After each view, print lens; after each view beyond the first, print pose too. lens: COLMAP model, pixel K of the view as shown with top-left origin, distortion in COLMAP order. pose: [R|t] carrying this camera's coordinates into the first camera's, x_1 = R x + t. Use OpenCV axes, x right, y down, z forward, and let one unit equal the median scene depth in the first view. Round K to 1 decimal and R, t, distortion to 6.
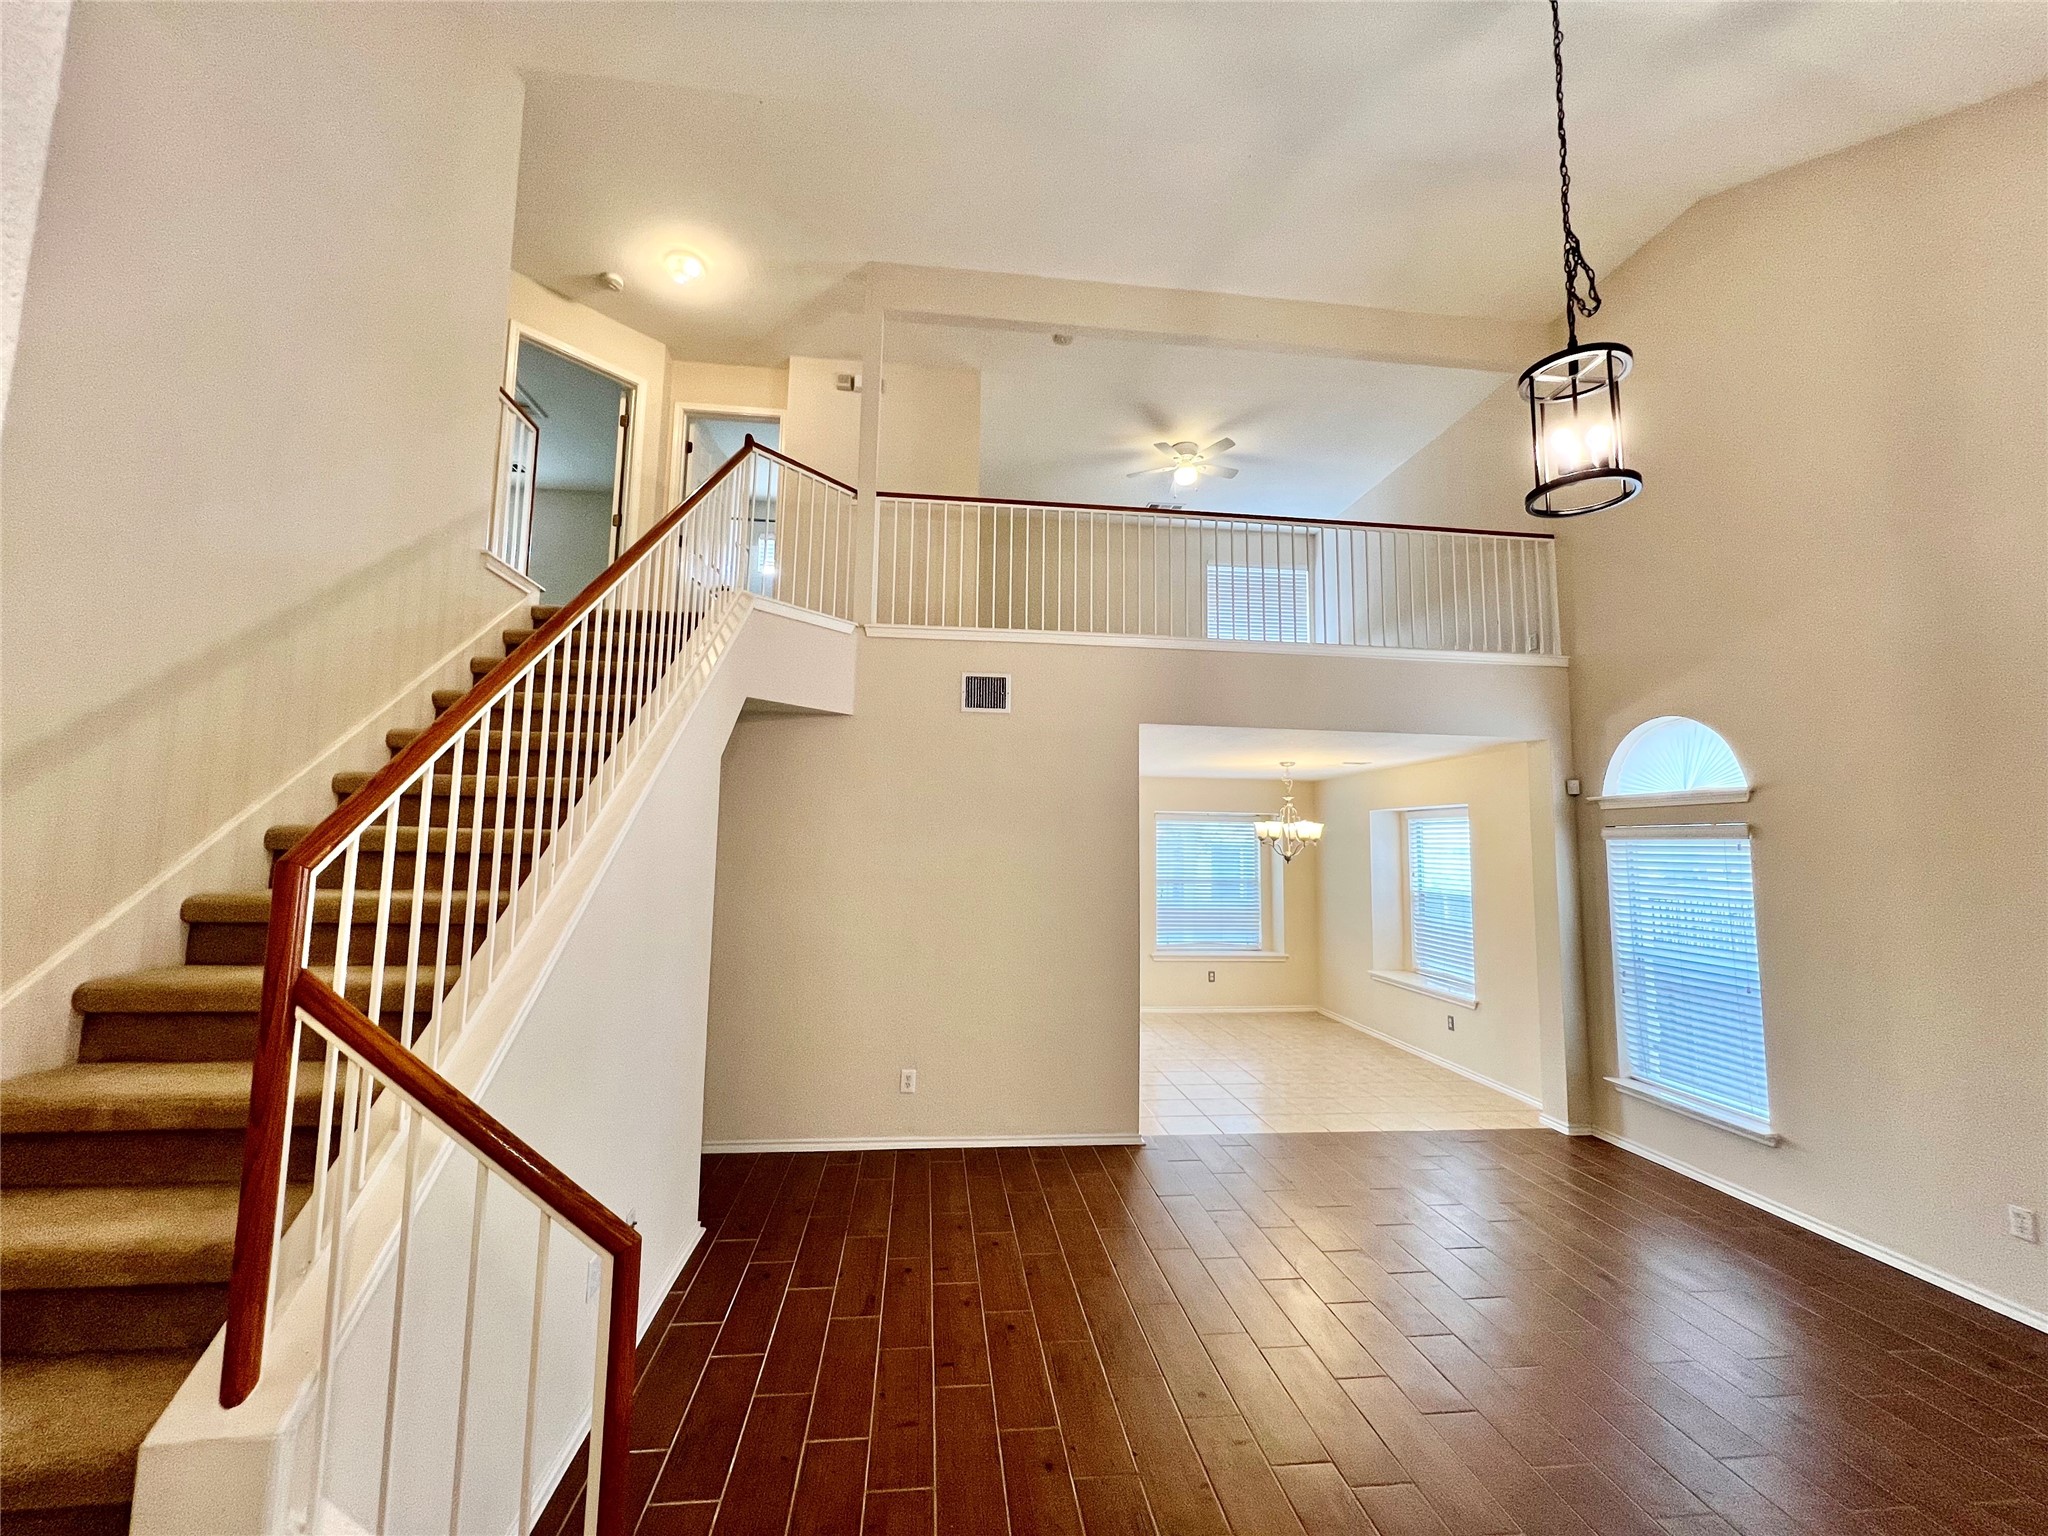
lens RADIAL K [[820.4, 0, 1016.1], [0, 820.4, 760.4], [0, 0, 1]] dist [-0.001667, 0.000381]
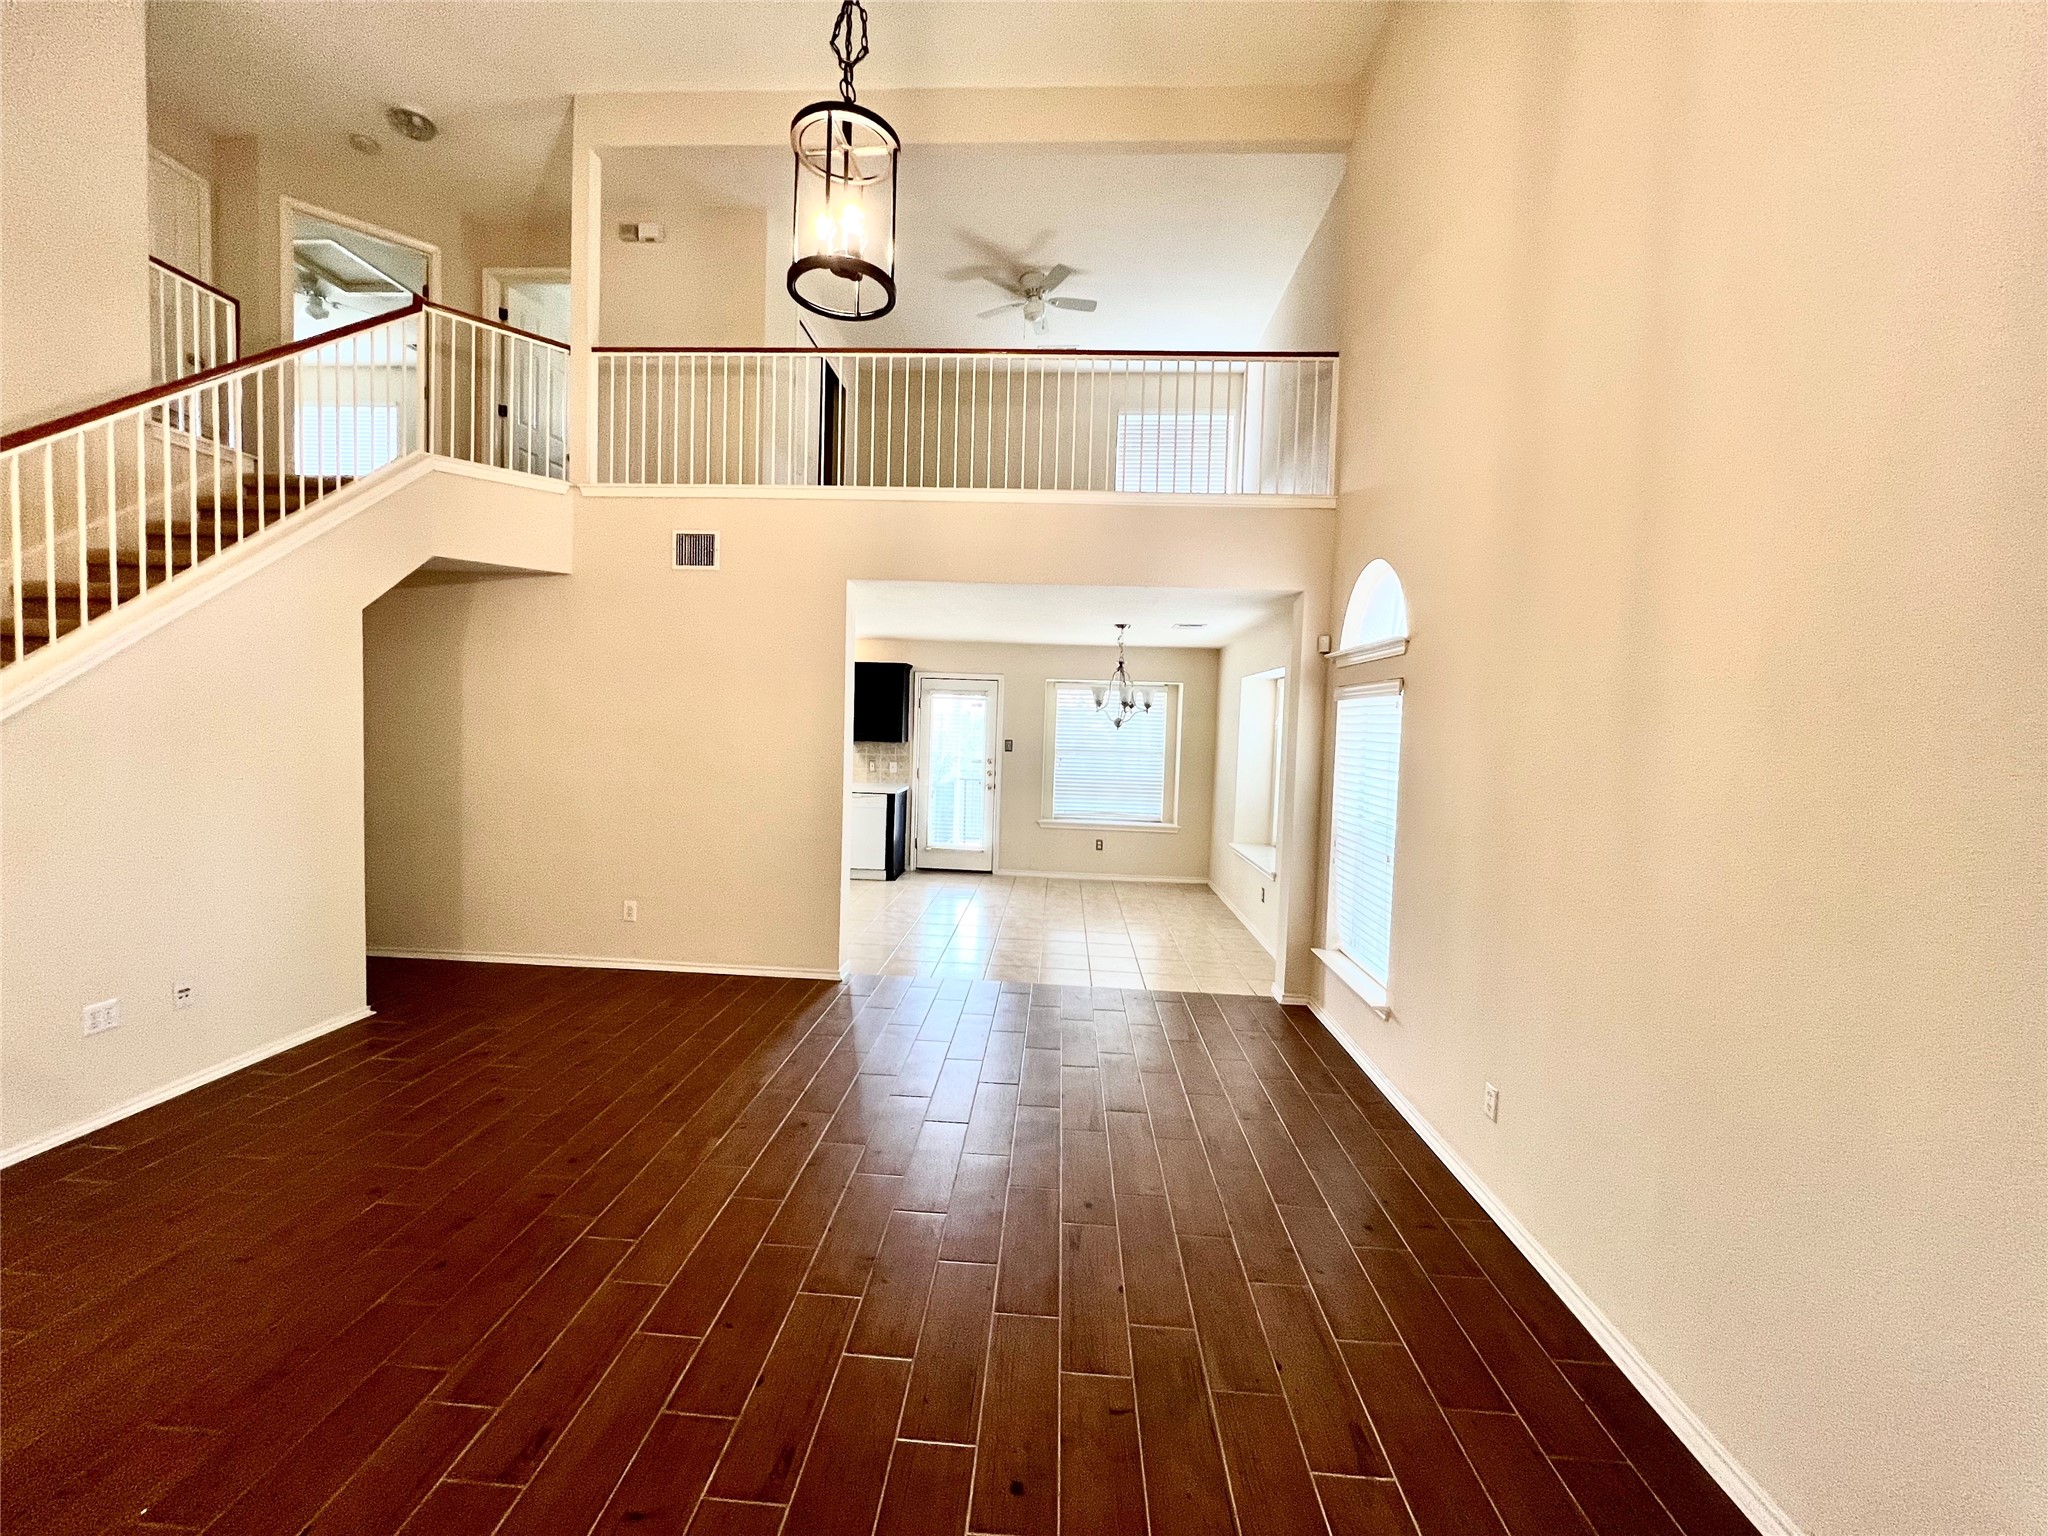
lens RADIAL K [[820.4, 0, 1020.5], [0, 820.4, 763.3], [0, 0, 1]] dist [-0.001667, 0.000381]
pose [[0.985796, 0.021970, -0.166506, 0.525764], [0.002664, 0.989237, 0.146299, 0.030935], [0.167928, -0.144665, 0.975127, 0.036794]]
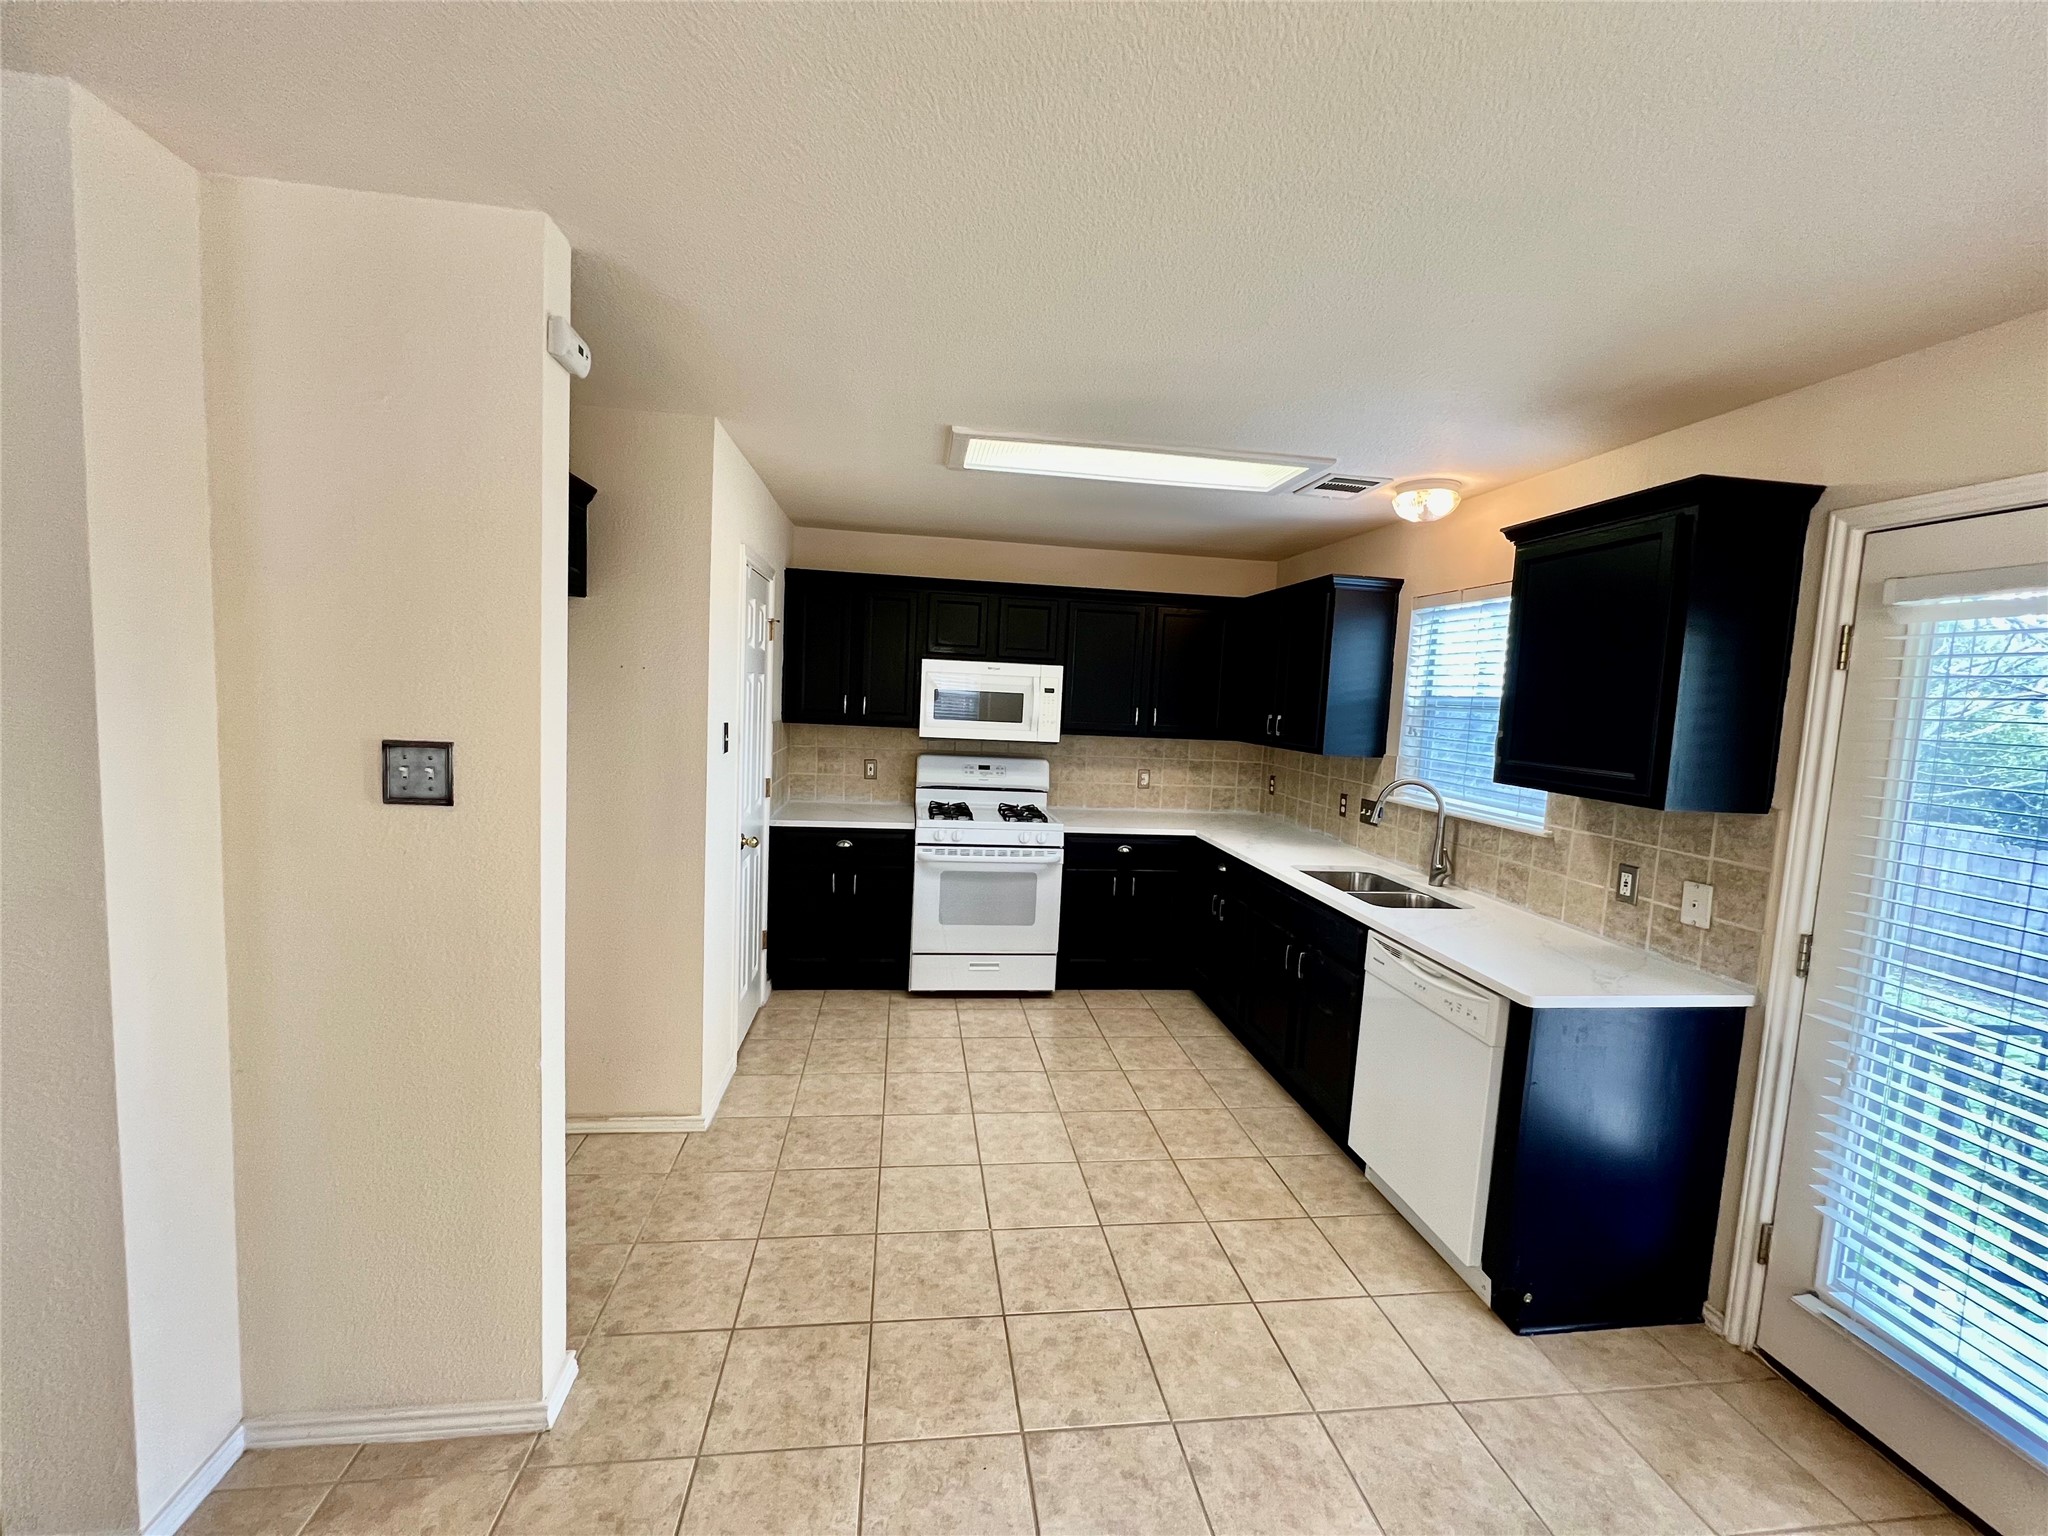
lens RADIAL K [[820.4, 0, 1021.2], [0, 820.4, 760.6], [0, 0, 1]] dist [-0.001667, 0.000381]
pose [[0.021237, 0.065436, -0.997631, 0.407956], [0.053742, 0.996338, 0.066496, 0.163072], [0.998329, -0.055026, 0.017642, 1.299397]]
